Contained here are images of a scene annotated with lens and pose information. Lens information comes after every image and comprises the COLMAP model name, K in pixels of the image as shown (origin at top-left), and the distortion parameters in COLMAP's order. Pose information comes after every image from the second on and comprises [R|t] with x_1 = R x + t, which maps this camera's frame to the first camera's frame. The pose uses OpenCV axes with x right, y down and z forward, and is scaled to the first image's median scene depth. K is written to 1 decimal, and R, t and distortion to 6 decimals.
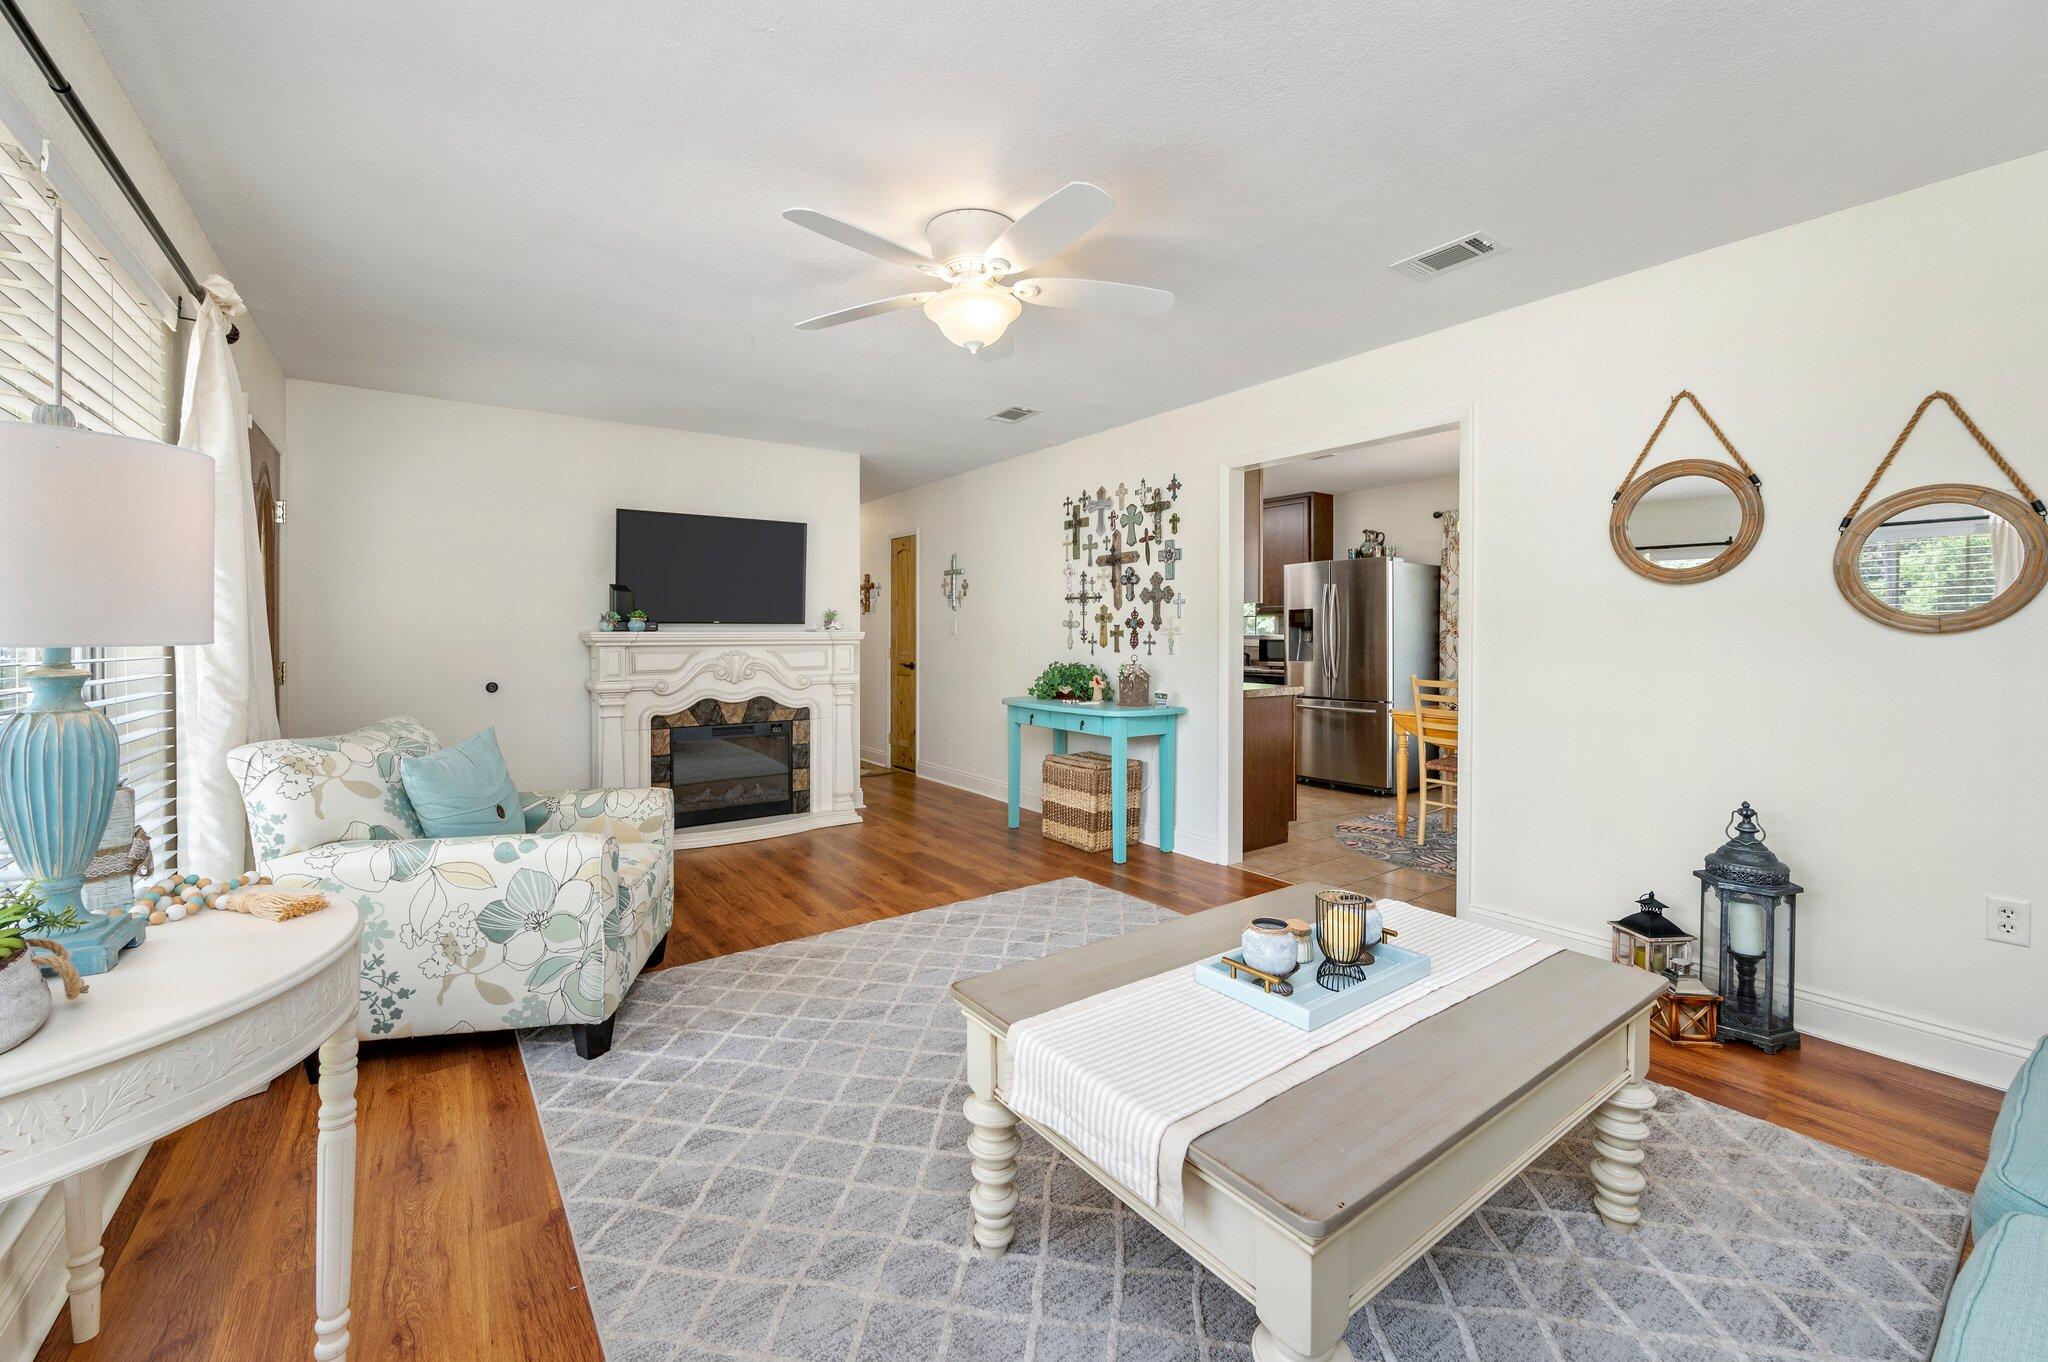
lens RADIAL K [[800.7, 0, 1035.1], [0, 800.7, 636.5], [0, 0, 1]] dist [-0.007056, 0.000859]
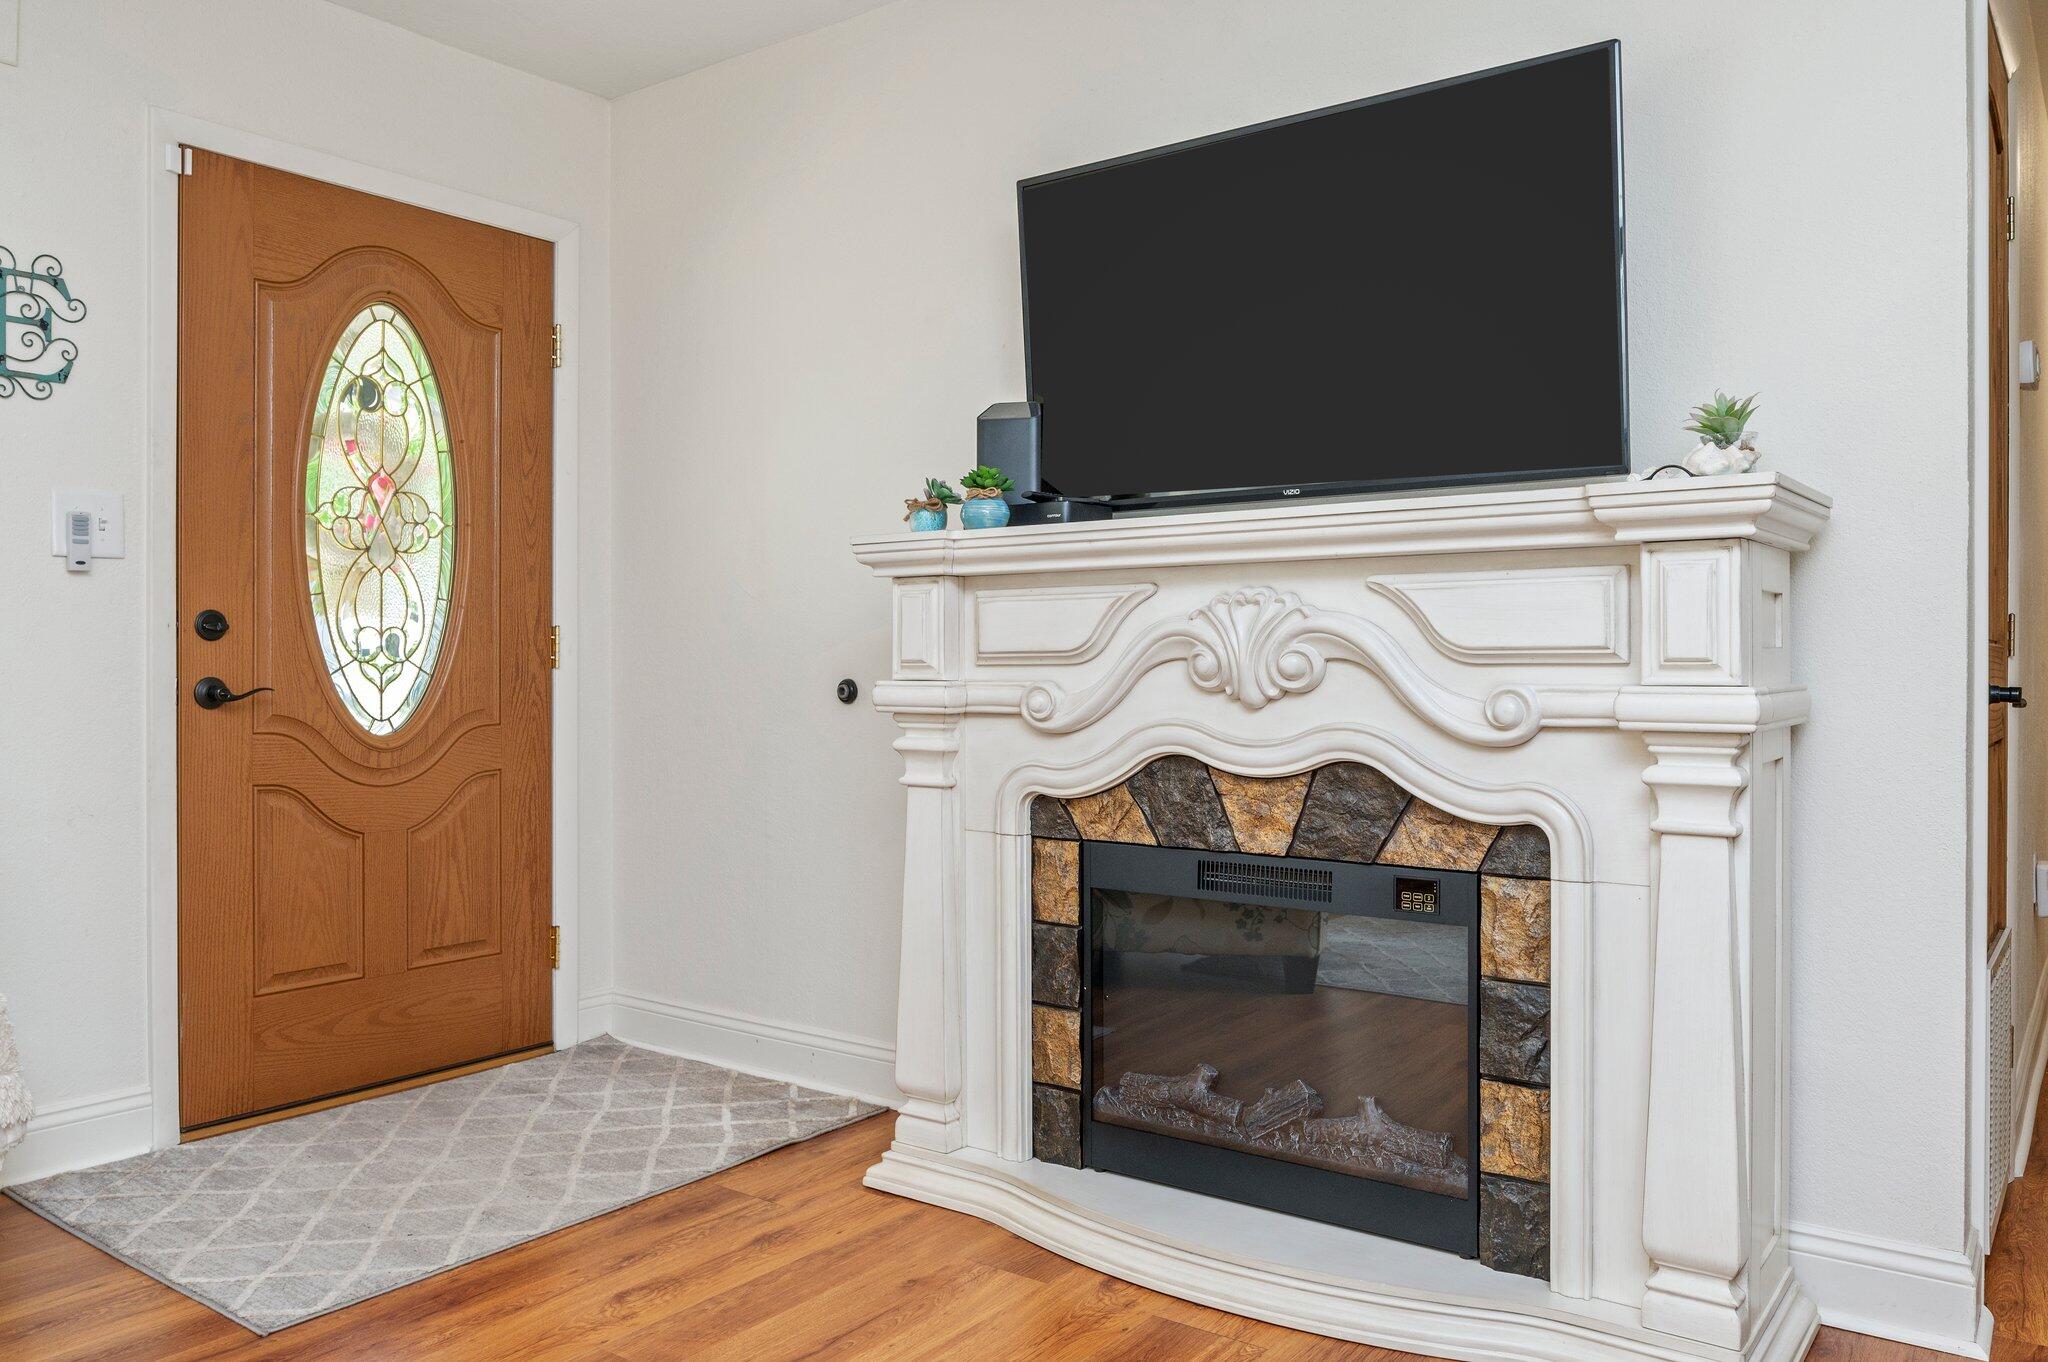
lens RADIAL K [[1471.2, 0, 1021.4], [0, 1471.2, 665.8], [0, 0, 1]] dist [-0.007086, -0.003440]
pose [[0.282518, -0.001160, -0.959261, 0.082194], [-0.004991, 0.999984, -0.002679, 0.046238], [0.959249, 0.005545, 0.282508, 0.774514]]
